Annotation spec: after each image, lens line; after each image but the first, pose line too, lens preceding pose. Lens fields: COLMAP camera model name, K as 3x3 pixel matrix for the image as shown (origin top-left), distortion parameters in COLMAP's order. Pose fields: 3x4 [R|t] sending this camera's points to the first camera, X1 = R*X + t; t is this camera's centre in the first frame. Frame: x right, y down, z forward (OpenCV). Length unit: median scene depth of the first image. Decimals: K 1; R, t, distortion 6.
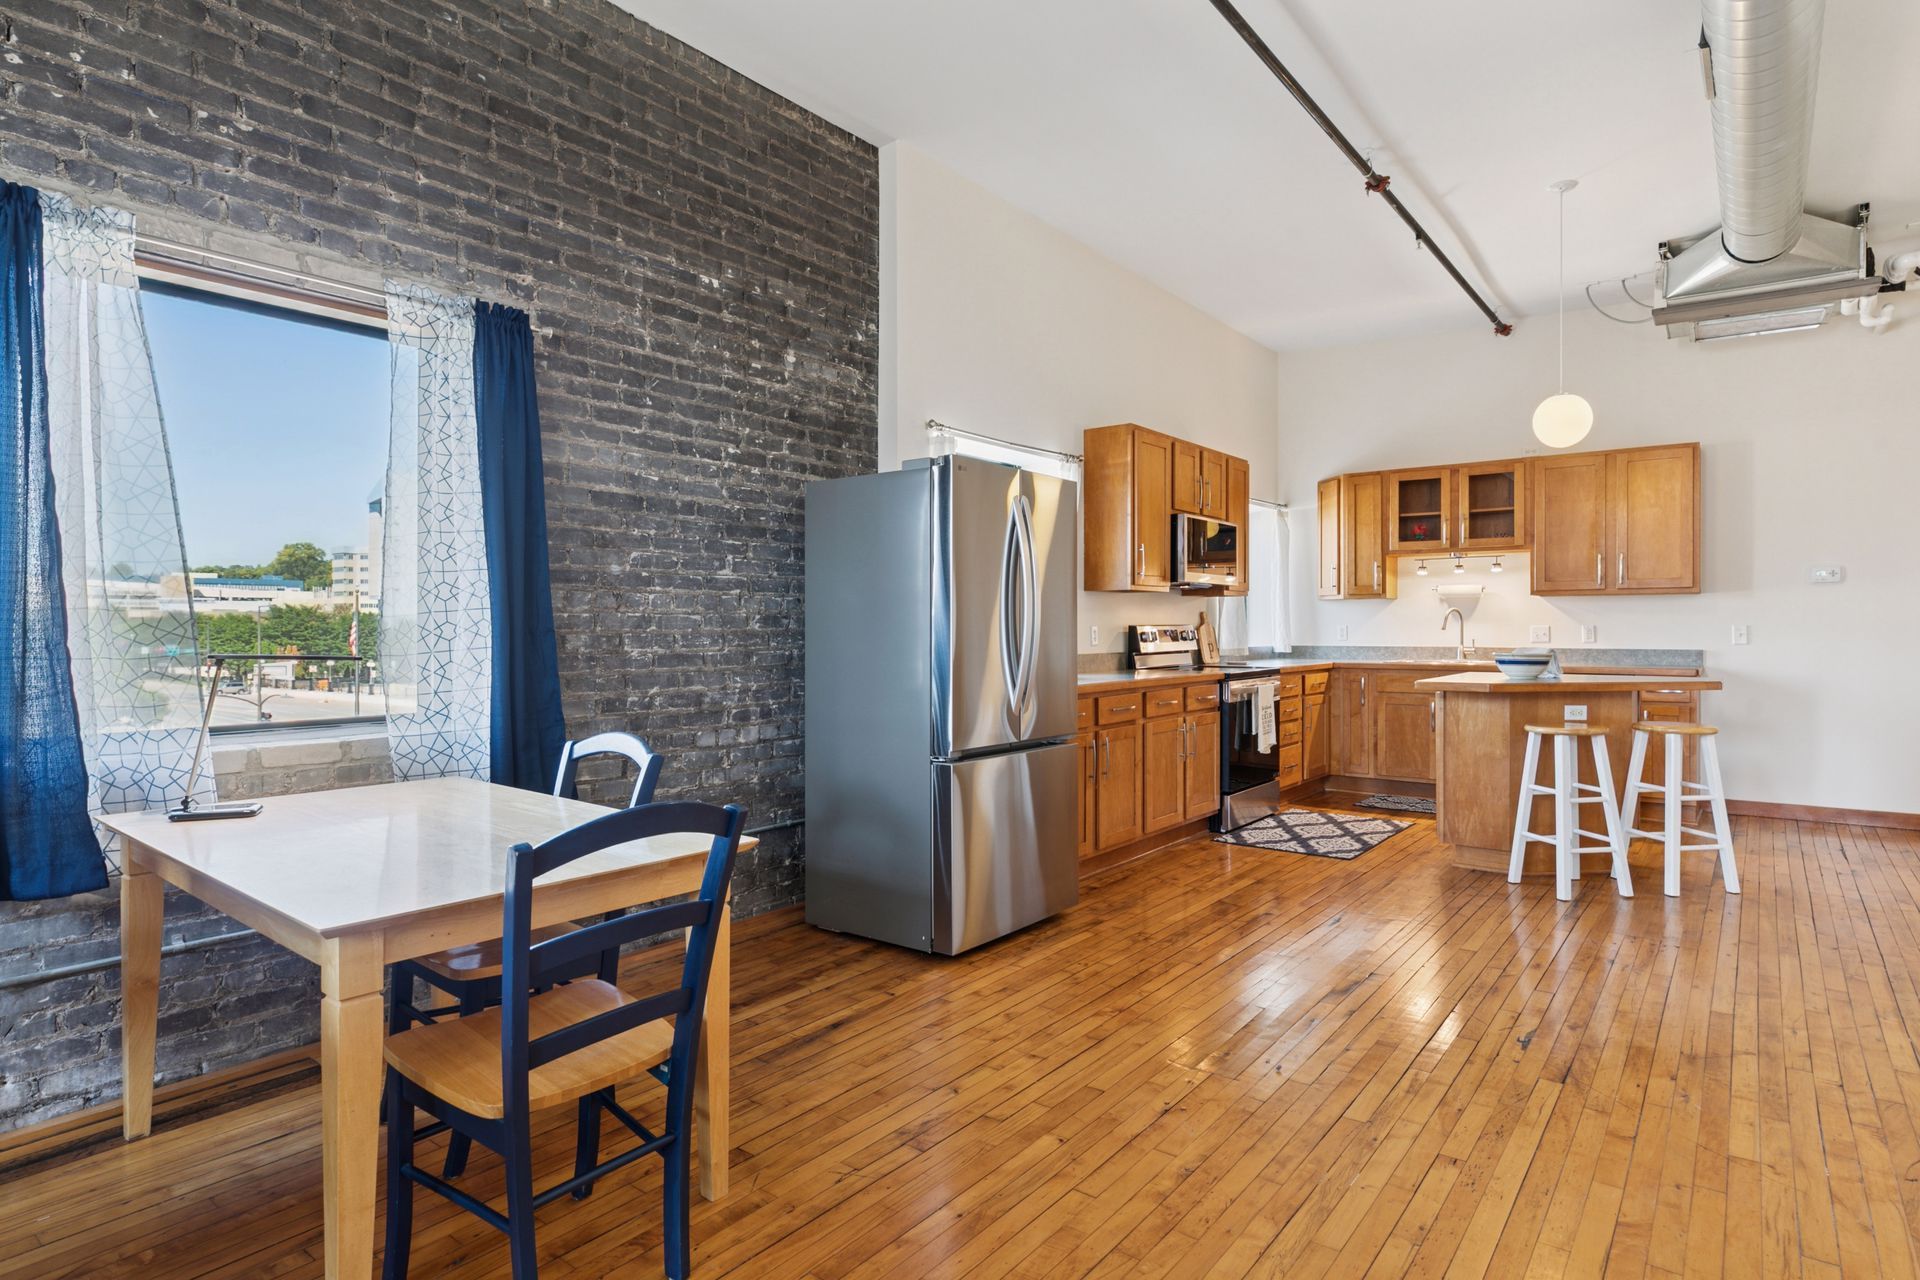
lens RADIAL K [[1020.4, 0, 979.7], [0, 1020.4, 630.8], [0, 0, 1]] dist [-0.000373, 0.001300]
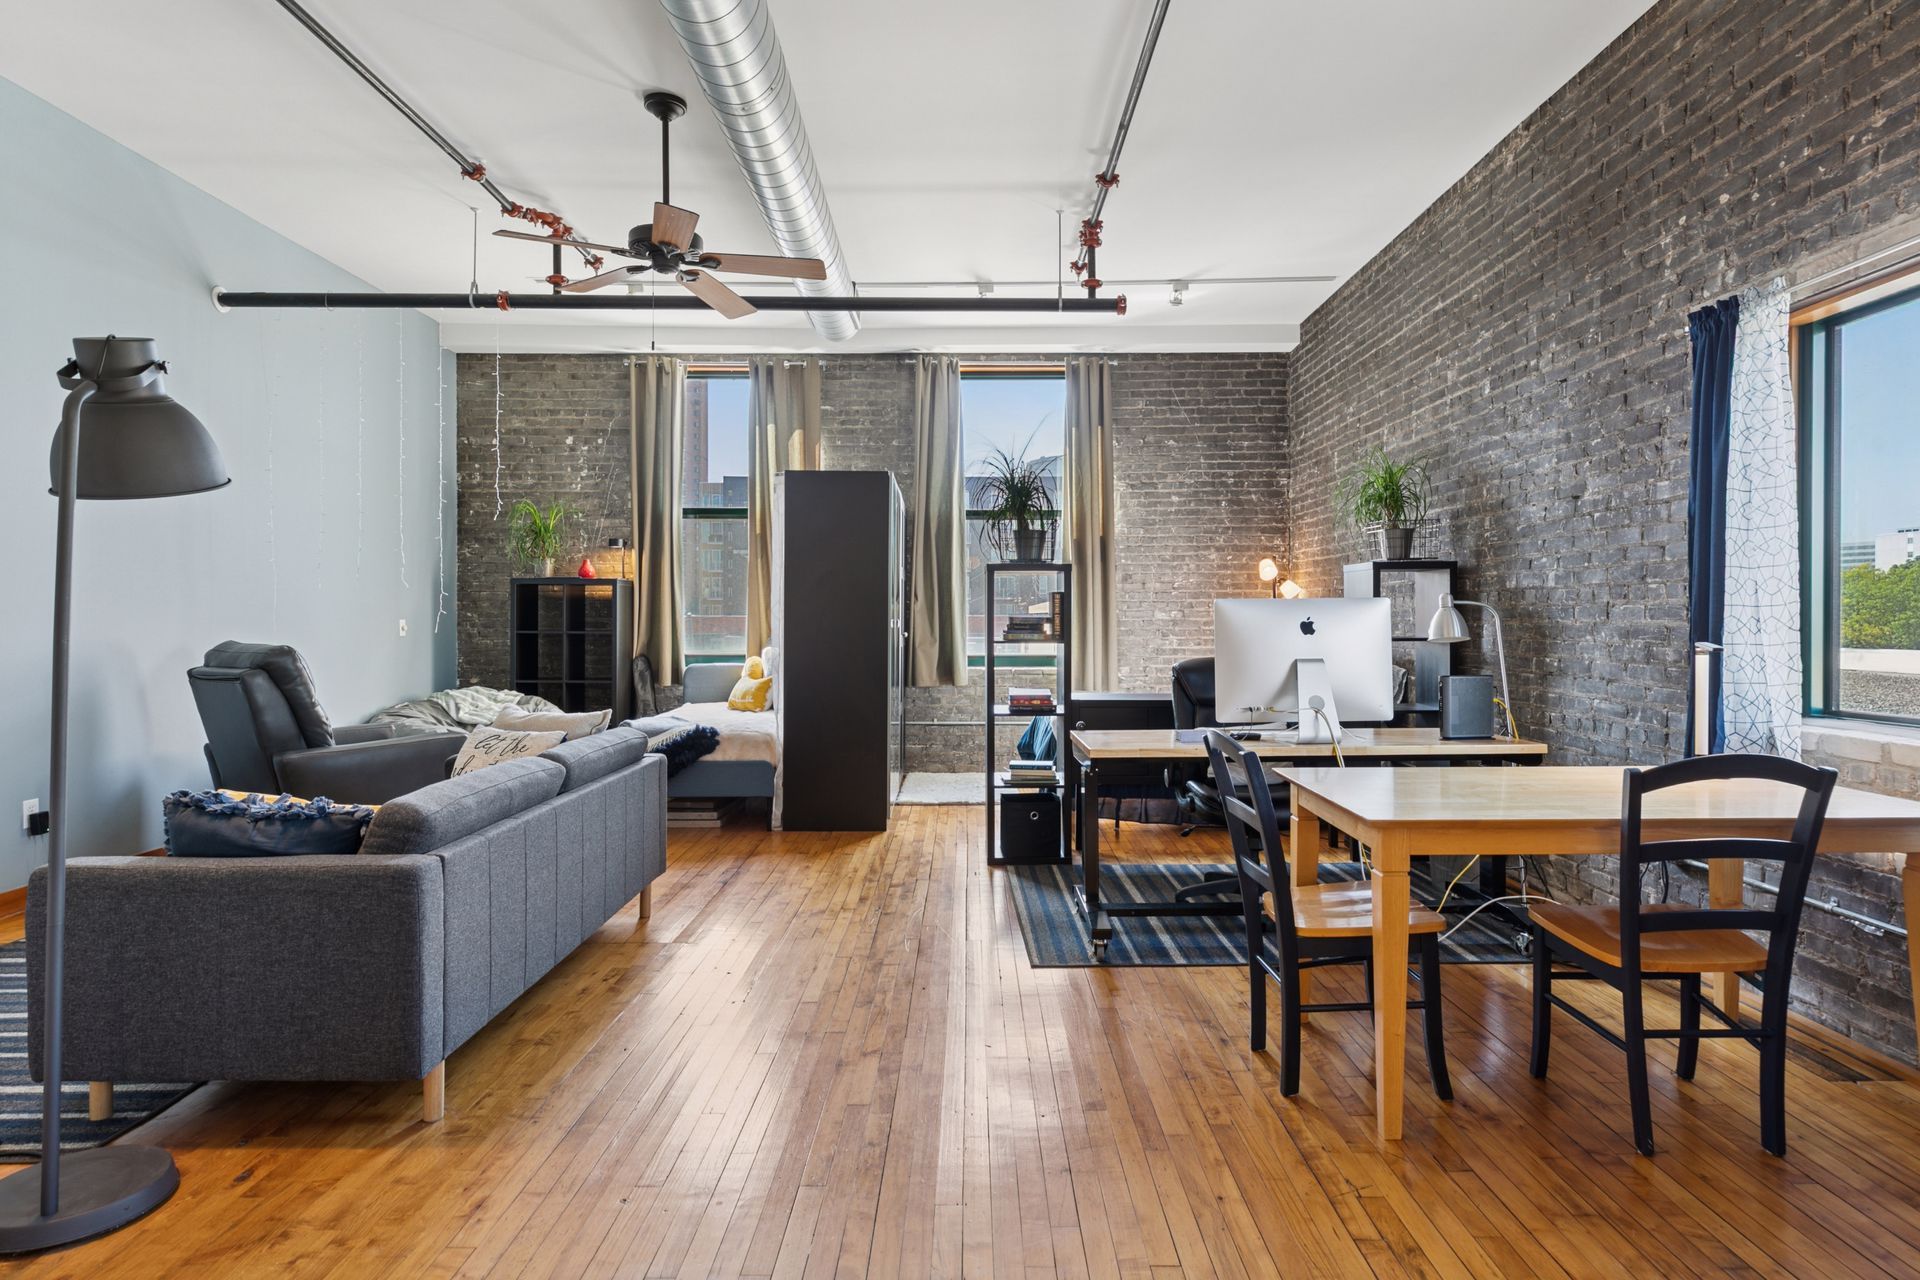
lens RADIAL K [[1048.2, 0, 979.0], [0, 1048.2, 629.1], [0, 0, 1]] dist [0.005480, -0.002000]
pose [[-0.788609, 0.007585, -0.614848, 0.392659], [0.000245, 0.999928, 0.012022, -0.004530], [0.614895, 0.009330, -0.788554, 0.807421]]
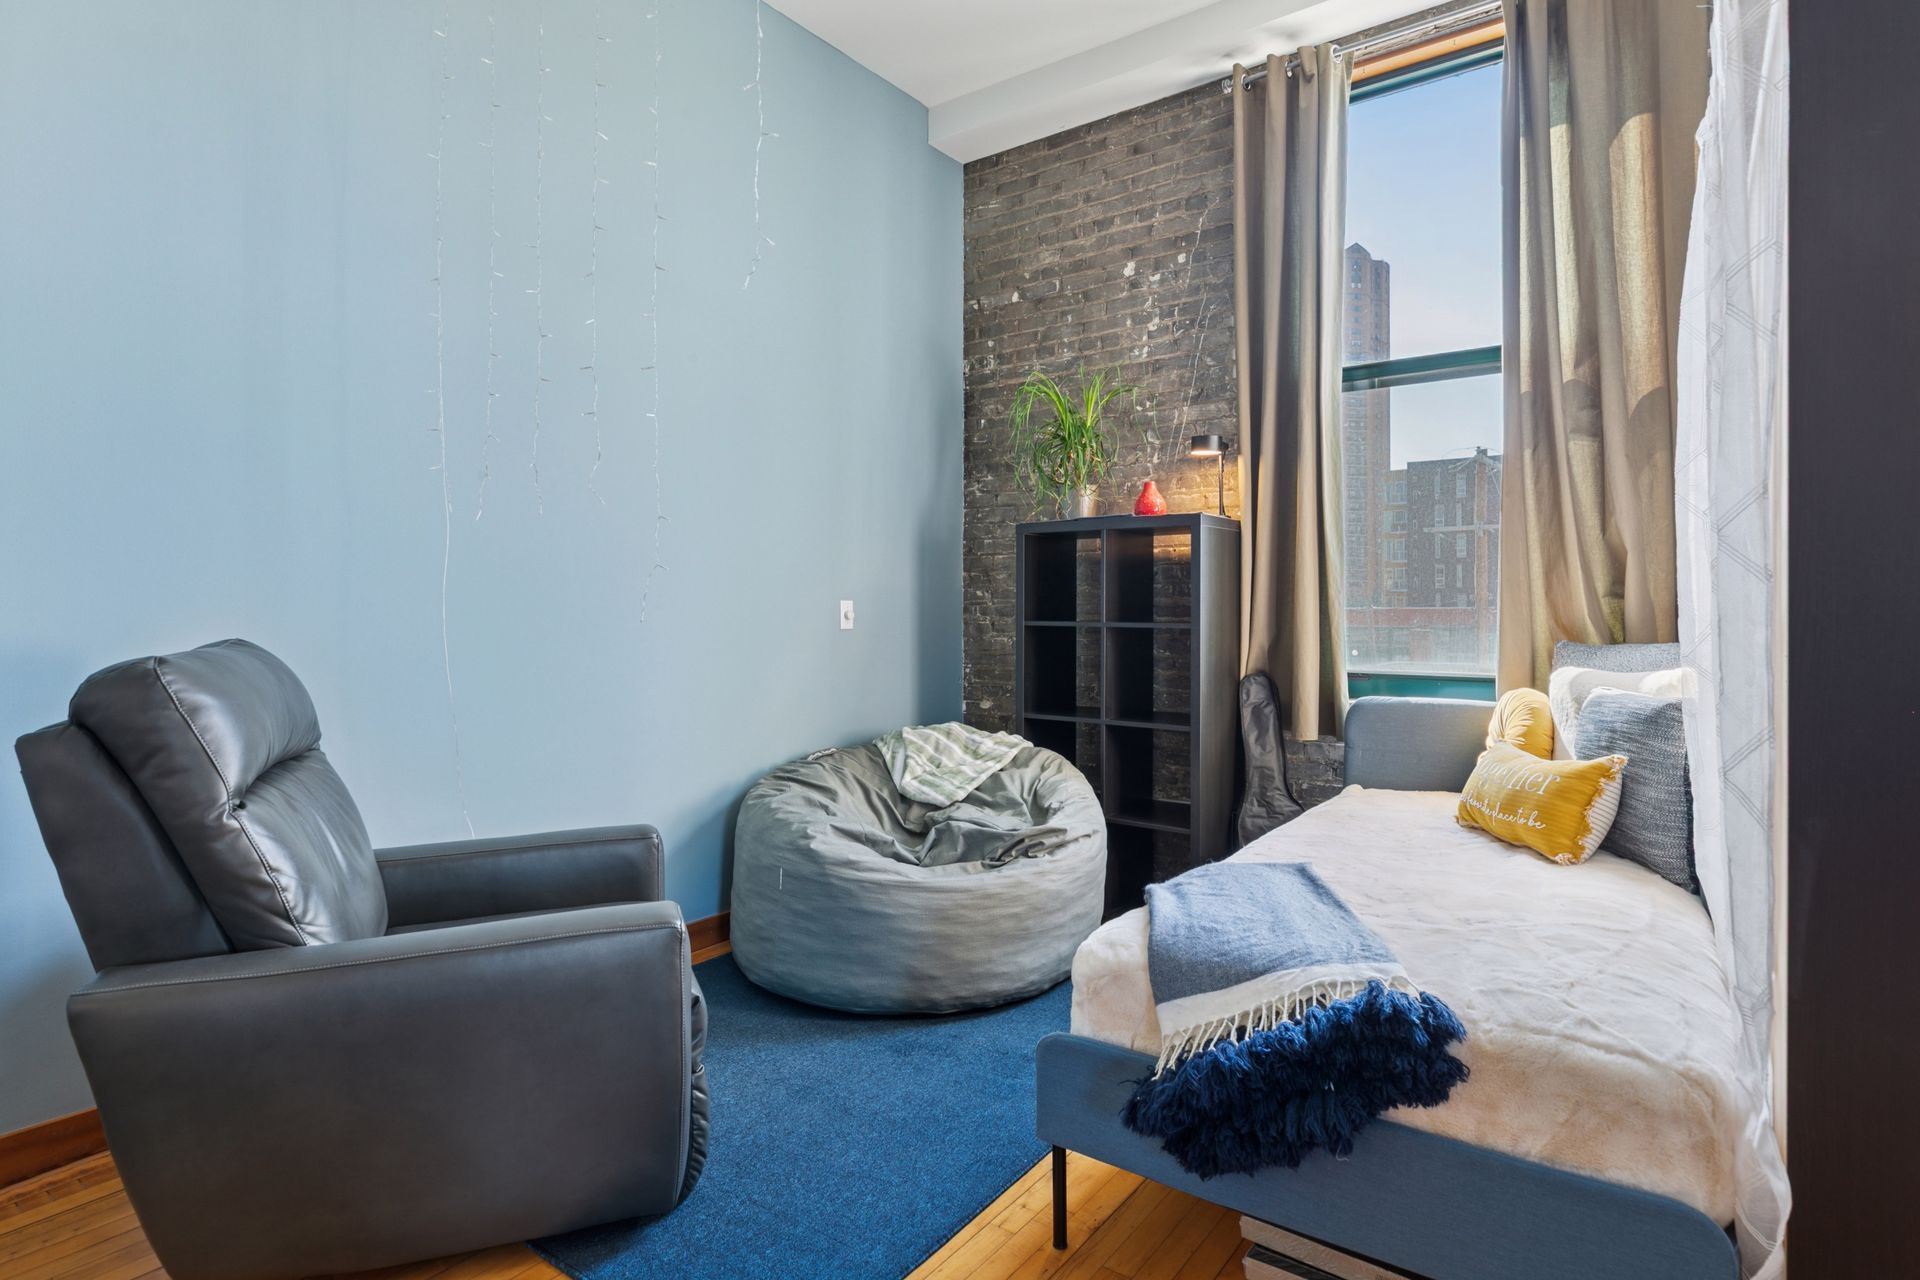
lens RADIAL K [[1010.3, 0, 970.1], [0, 1010.3, 601.9], [0, 0, 1]] dist [0.000202, 0.000049]
pose [[-0.999880, 0.002899, -0.015241, -0.015641], [0.003018, 0.999965, -0.007779, 0.009104], [0.015218, -0.007824, -0.999854, -0.152657]]
